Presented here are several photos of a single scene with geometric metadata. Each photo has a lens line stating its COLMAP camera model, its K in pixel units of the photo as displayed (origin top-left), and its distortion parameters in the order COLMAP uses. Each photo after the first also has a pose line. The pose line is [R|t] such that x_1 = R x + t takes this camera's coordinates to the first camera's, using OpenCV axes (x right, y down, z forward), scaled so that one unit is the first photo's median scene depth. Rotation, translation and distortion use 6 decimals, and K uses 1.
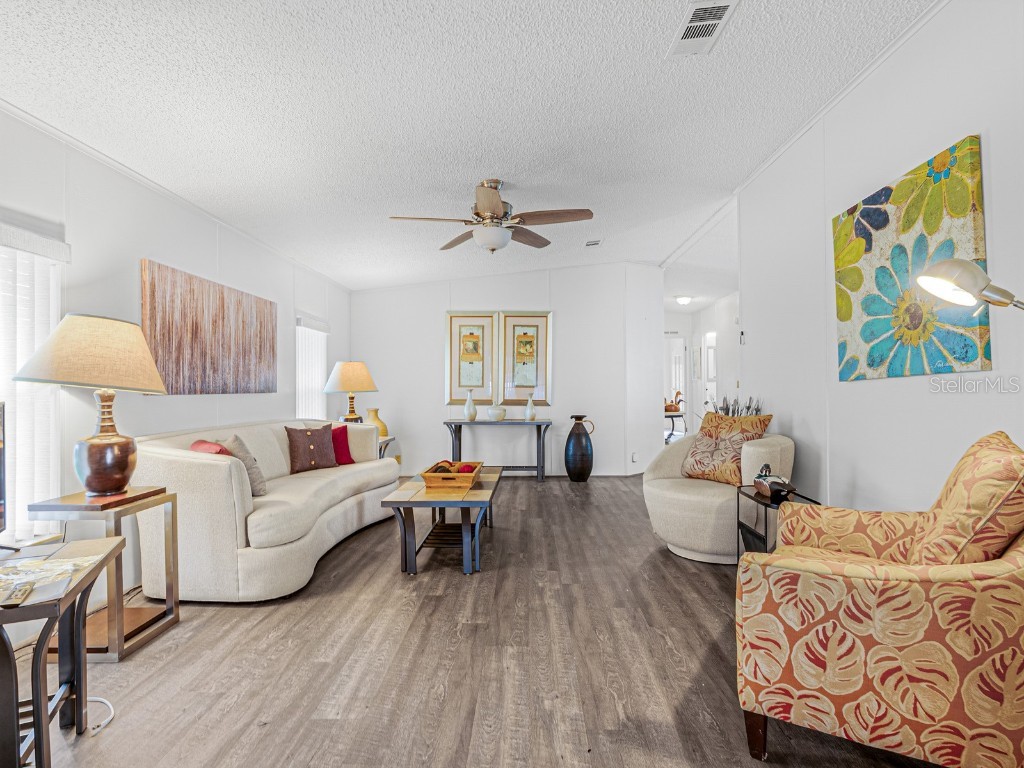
lens RADIAL K [[528.4, 0, 515.9], [0, 528.4, 390.0], [0, 0, 1]] dist [-0.004823, 0.002850]
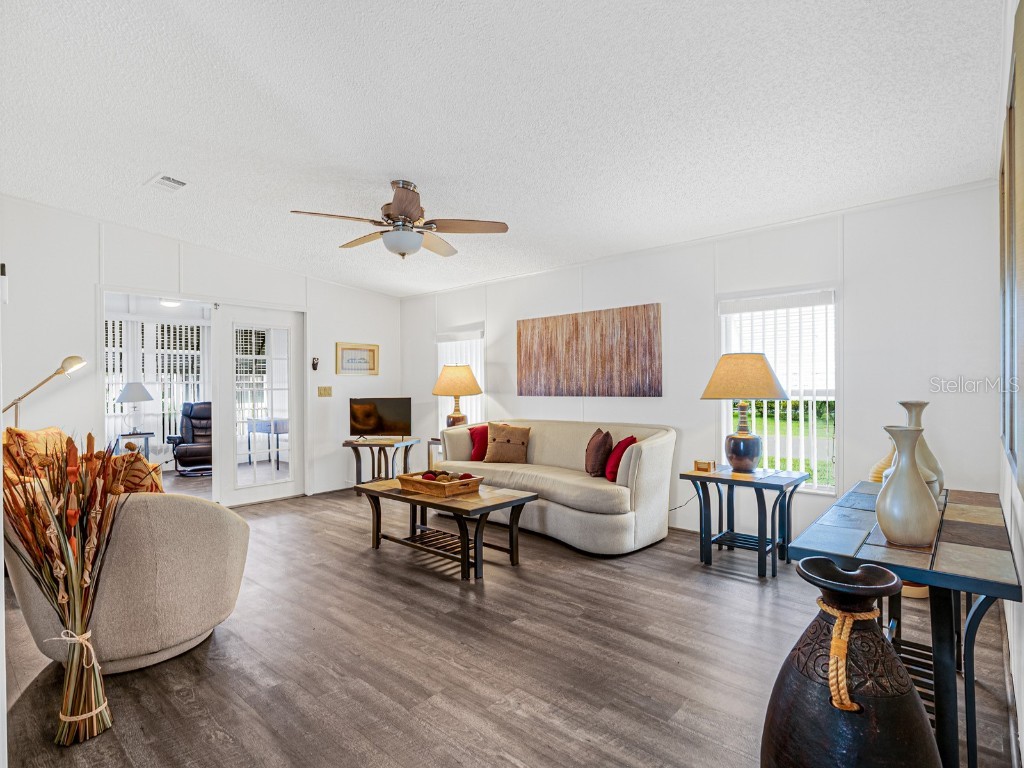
lens RADIAL K [[528.4, 0, 515.3], [0, 528.4, 390.5], [0, 0, 1]] dist [-0.004823, 0.002850]
pose [[-0.650473, 0.002483, -0.759526, 0.567792], [0.000623, 0.999996, 0.002735, -0.011521], [0.759530, 0.001306, -0.650471, 1.830115]]
